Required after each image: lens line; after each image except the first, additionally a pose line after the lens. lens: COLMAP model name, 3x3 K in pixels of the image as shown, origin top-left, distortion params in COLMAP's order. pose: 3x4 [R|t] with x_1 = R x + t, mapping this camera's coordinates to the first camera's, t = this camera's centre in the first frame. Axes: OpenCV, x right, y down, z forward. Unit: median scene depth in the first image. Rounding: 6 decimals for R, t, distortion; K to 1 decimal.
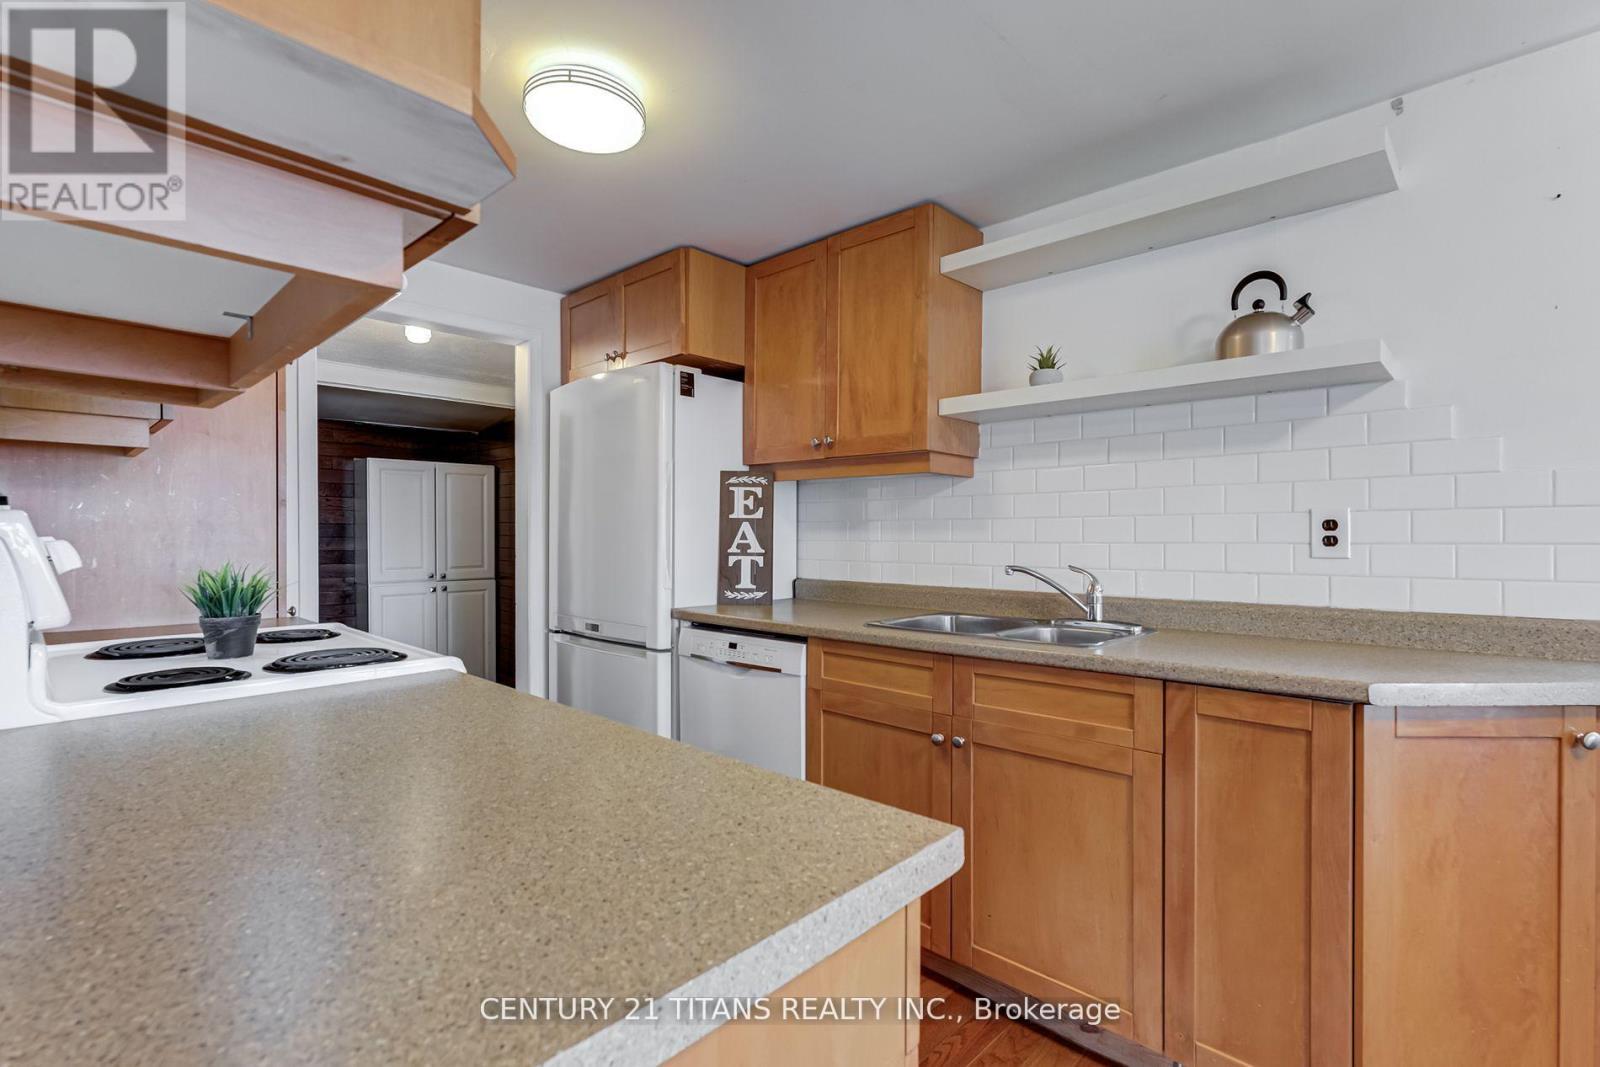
lens RADIAL K [[735.7, 0, 809.2], [0, 735.7, 531.4], [0, 0, 1]] dist [-0.000813, 0.004375]
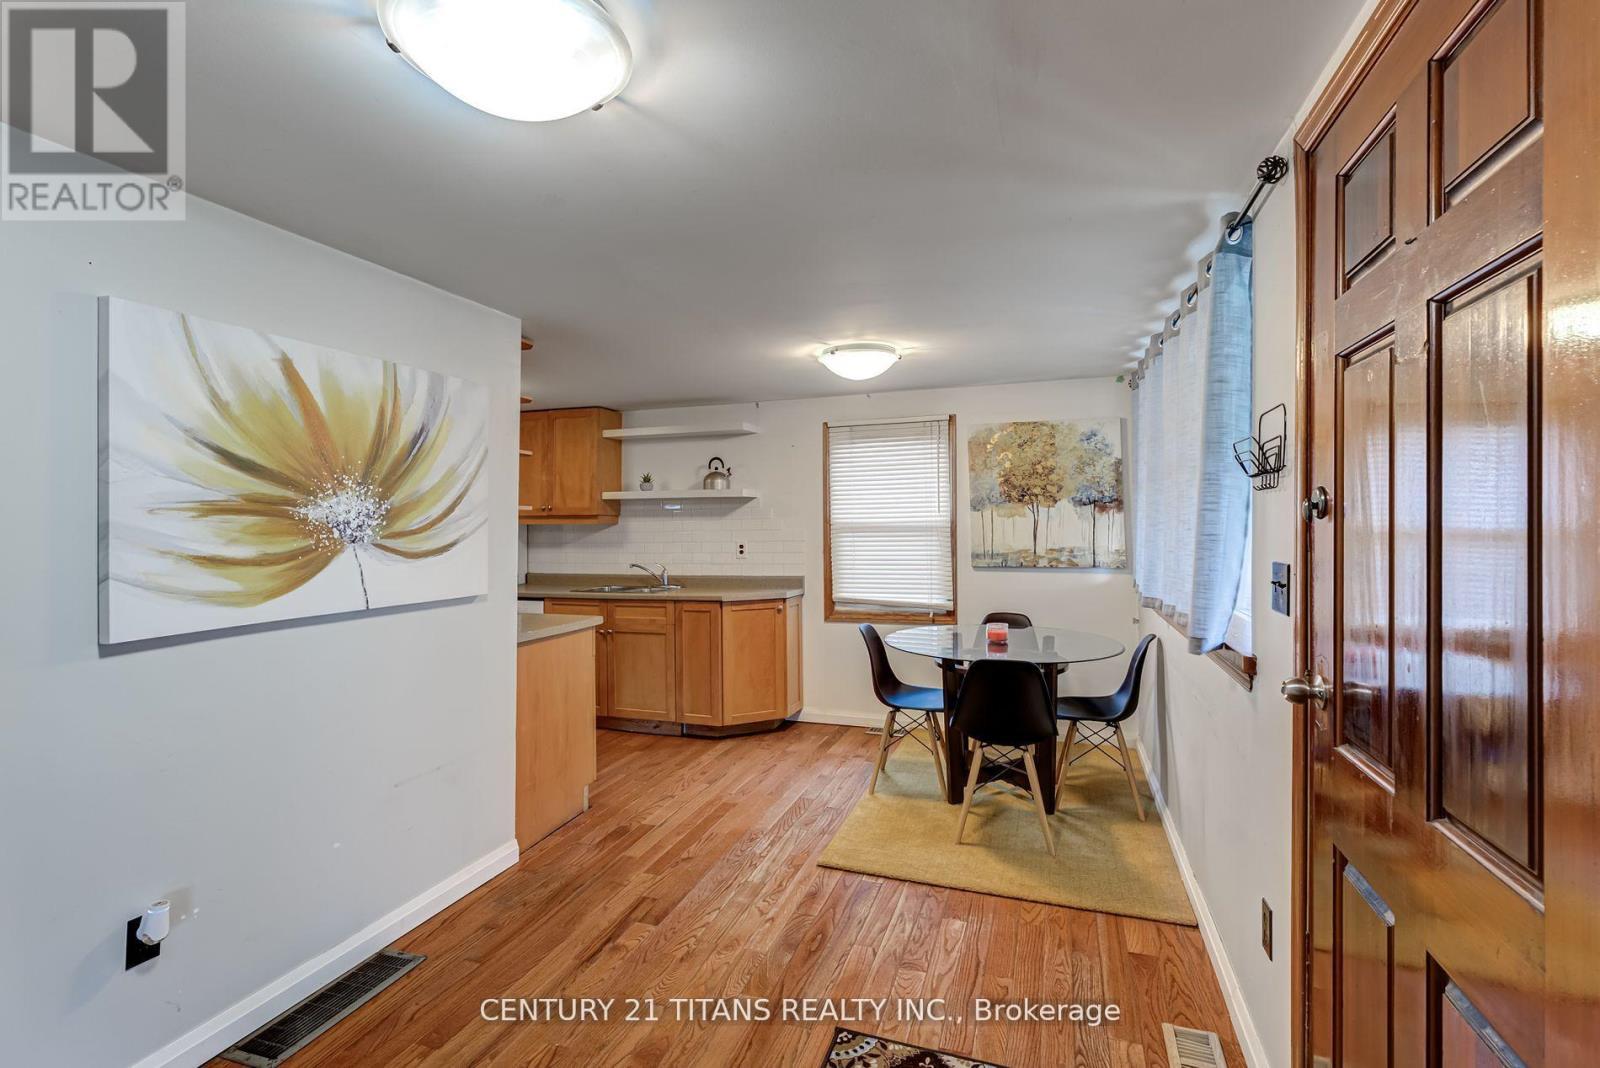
lens RADIAL K [[735.7, 0, 793.2], [0, 735.7, 528.2], [0, 0, 1]] dist [-0.000813, 0.004375]
pose [[0.917985, -0.012507, 0.396419, -0.168573], [0.009269, 0.999906, 0.010081, -0.076575], [-0.396507, -0.005580, 0.918015, -1.208055]]
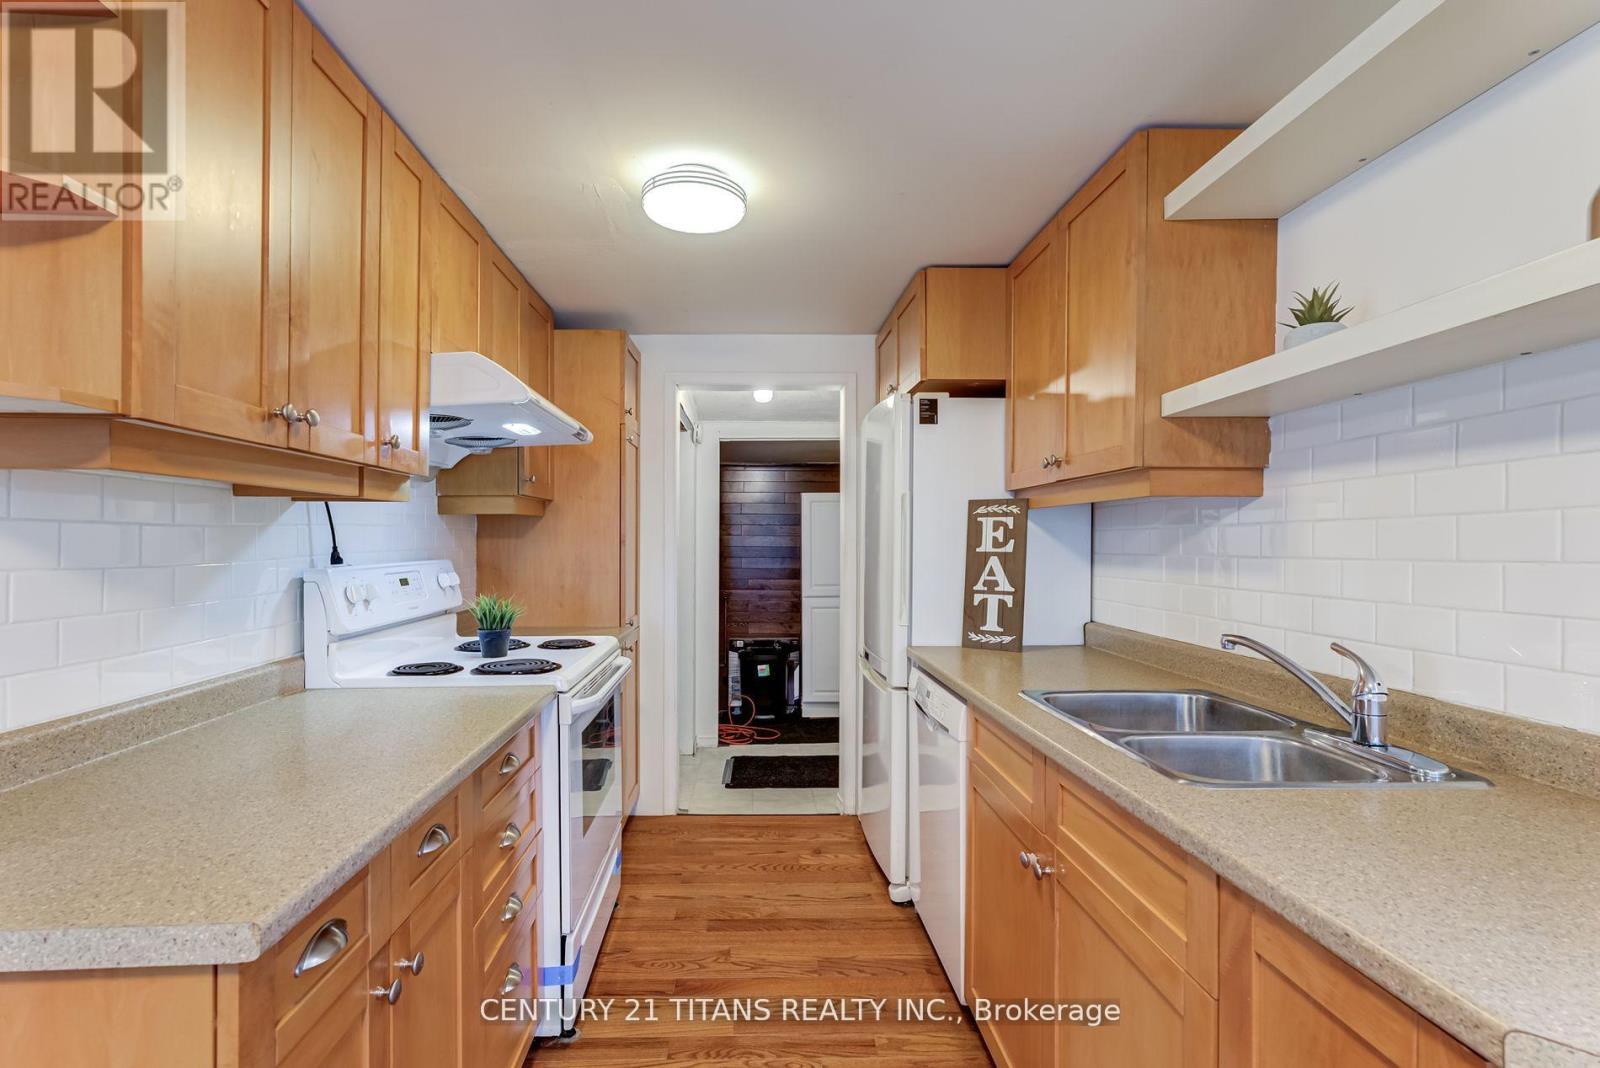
lens RADIAL K [[735.7, 0, 790.0], [0, 735.7, 544.9], [0, 0, 1]] dist [-0.000813, 0.004375]
pose [[0.701324, 0.000798, -0.712842, 0.386132], [0.003689, 0.999982, 0.004748, -0.032670], [0.712833, -0.005959, 0.701309, 0.203931]]
